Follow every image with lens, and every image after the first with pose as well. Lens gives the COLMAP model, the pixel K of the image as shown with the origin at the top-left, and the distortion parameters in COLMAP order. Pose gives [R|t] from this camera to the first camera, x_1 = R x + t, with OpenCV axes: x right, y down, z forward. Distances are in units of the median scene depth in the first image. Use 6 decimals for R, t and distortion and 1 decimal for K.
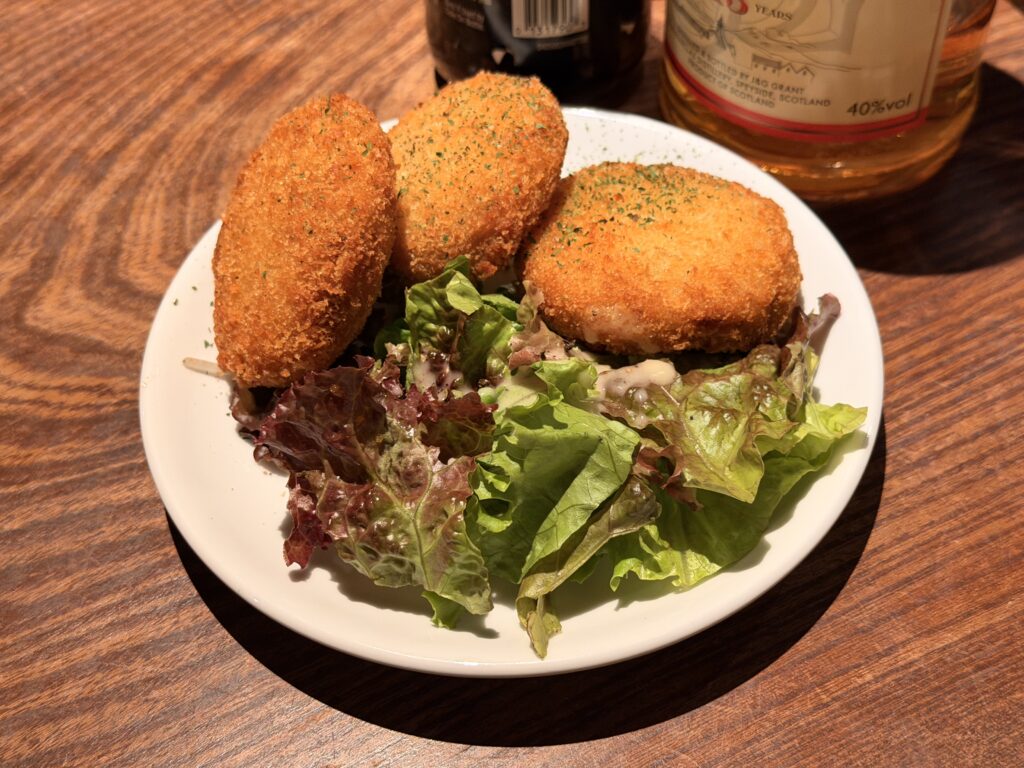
lens RADIAL K [[1435.9, 0, 510.7], [0, 1435.9, 379.8], [0, 0, 1]] dist [0.083487, 0.000000]
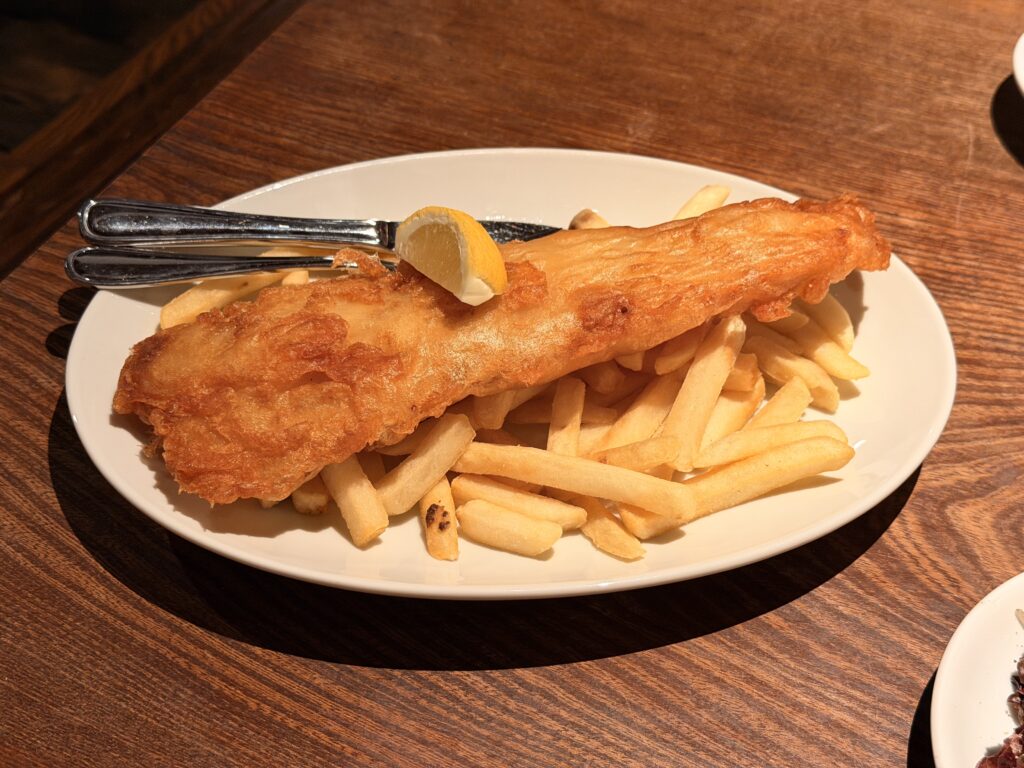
lens RADIAL K [[1435.9, 0, 517.1], [0, 1435.9, 378.5], [0, 0, 1]] dist [0.083487, 0.000000]
pose [[0.597234, 0.608684, -0.522318, 0.076936], [-0.666990, 0.738586, 0.098056, 0.006036], [0.445461, 0.289818, 0.847095, -0.448447]]
